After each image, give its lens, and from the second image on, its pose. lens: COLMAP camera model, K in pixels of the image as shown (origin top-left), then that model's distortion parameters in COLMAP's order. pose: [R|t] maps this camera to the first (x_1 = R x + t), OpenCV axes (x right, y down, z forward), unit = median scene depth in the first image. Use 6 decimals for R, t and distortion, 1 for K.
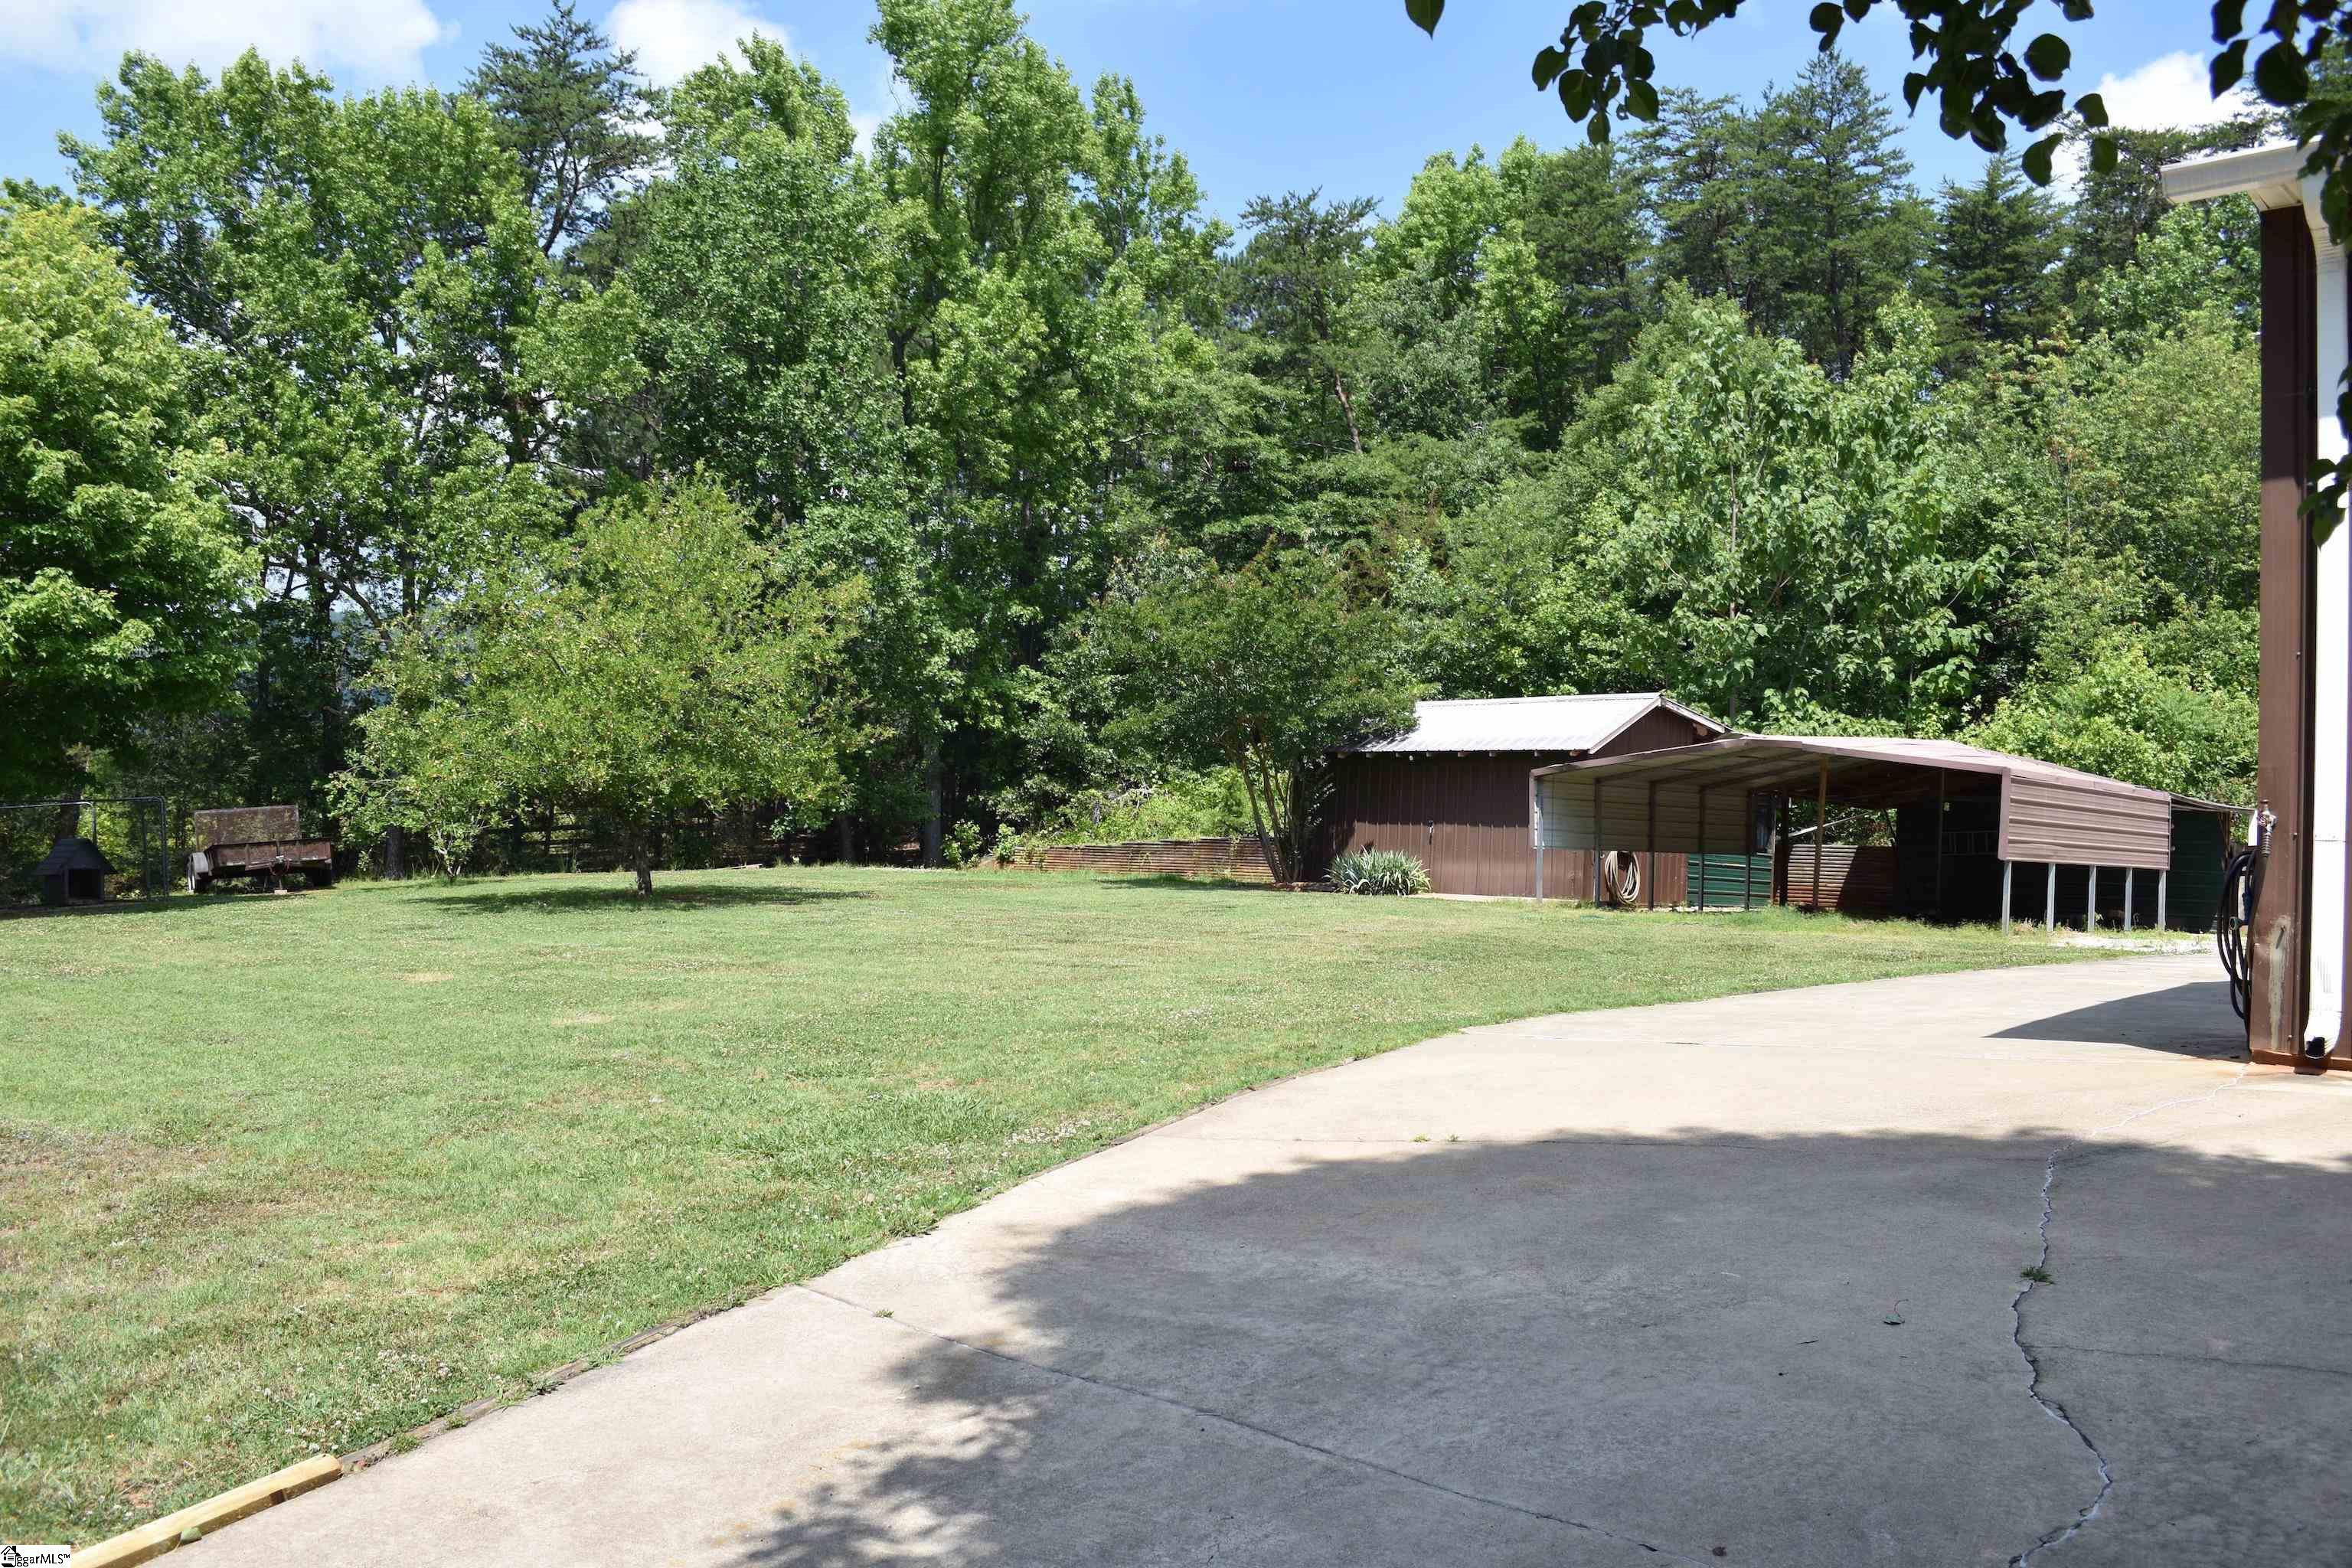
lens RADIAL K [[1833.2, 0, 1176.0], [0, 1833.2, 784.0], [0, 0, 1]] dist [-0.084086, 0.000935]
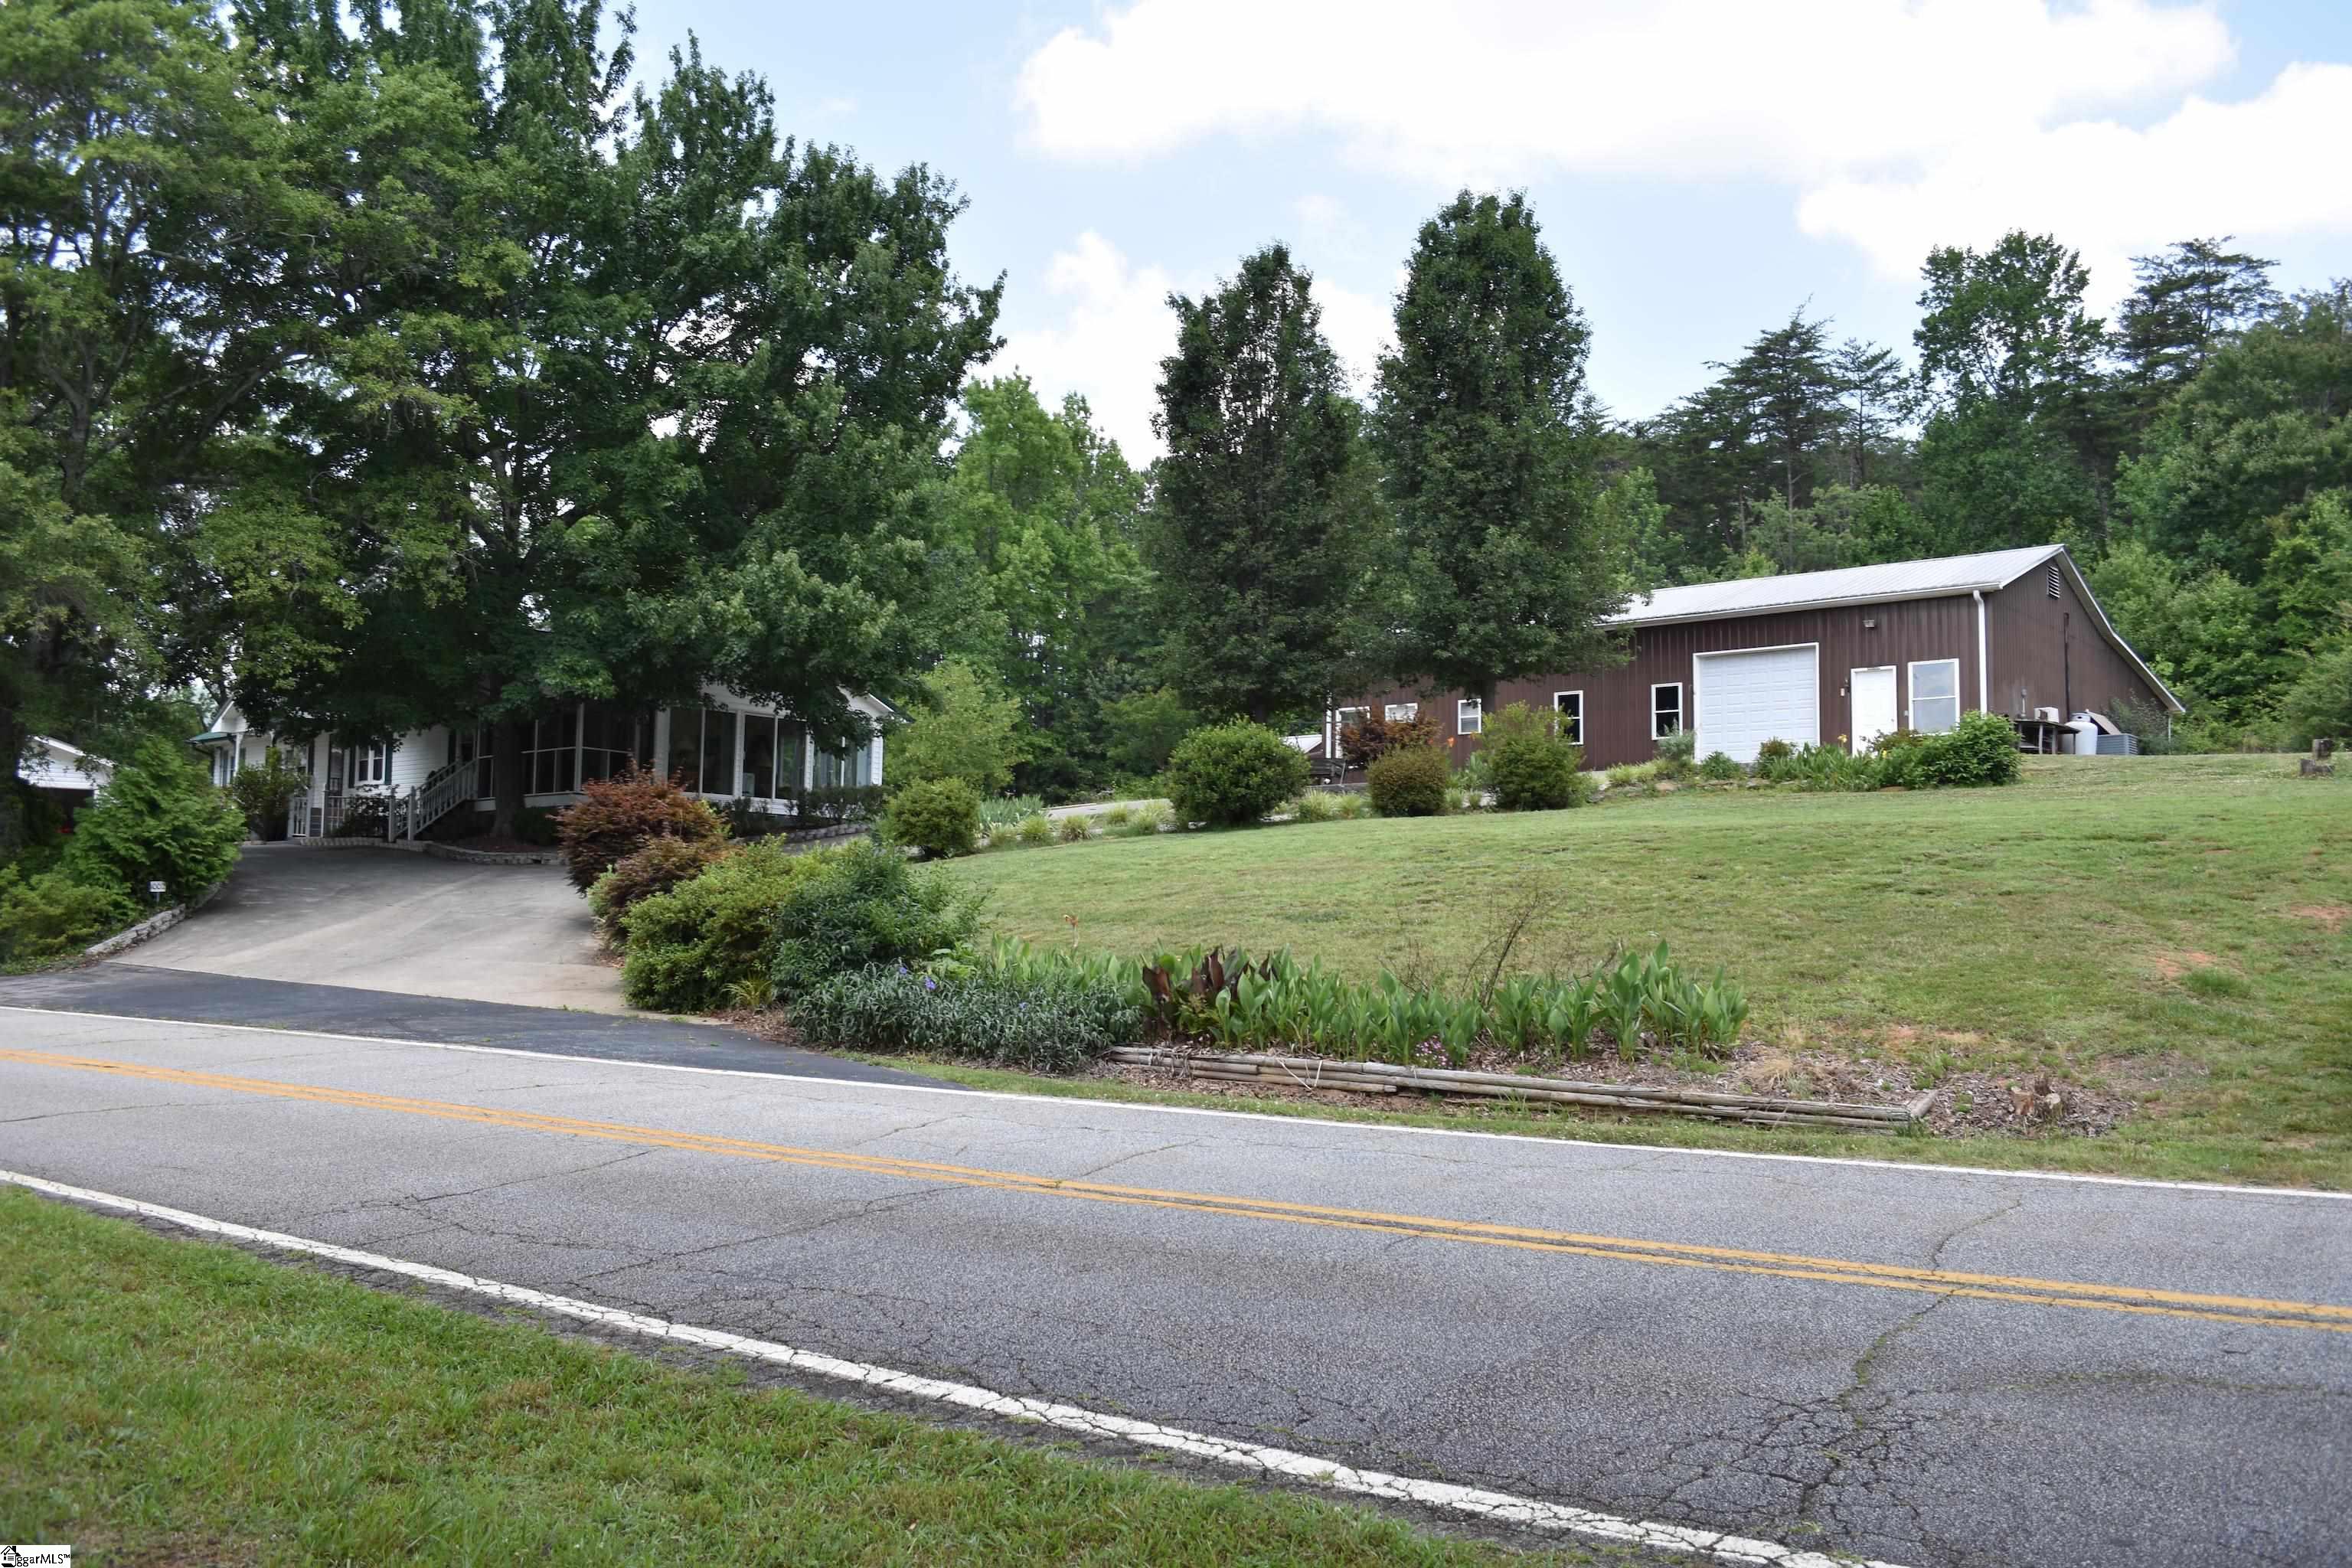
lens RADIAL K [[1833.2, 0, 1176.0], [0, 1833.2, 784.0], [0, 0, 1]] dist [-0.084086, 0.000935]
pose [[0.998085, -0.017208, 0.059409, -0.054788], [0.018698, 0.999522, -0.024602, 0.041023], [-0.058957, 0.025665, 0.997931, -0.866636]]
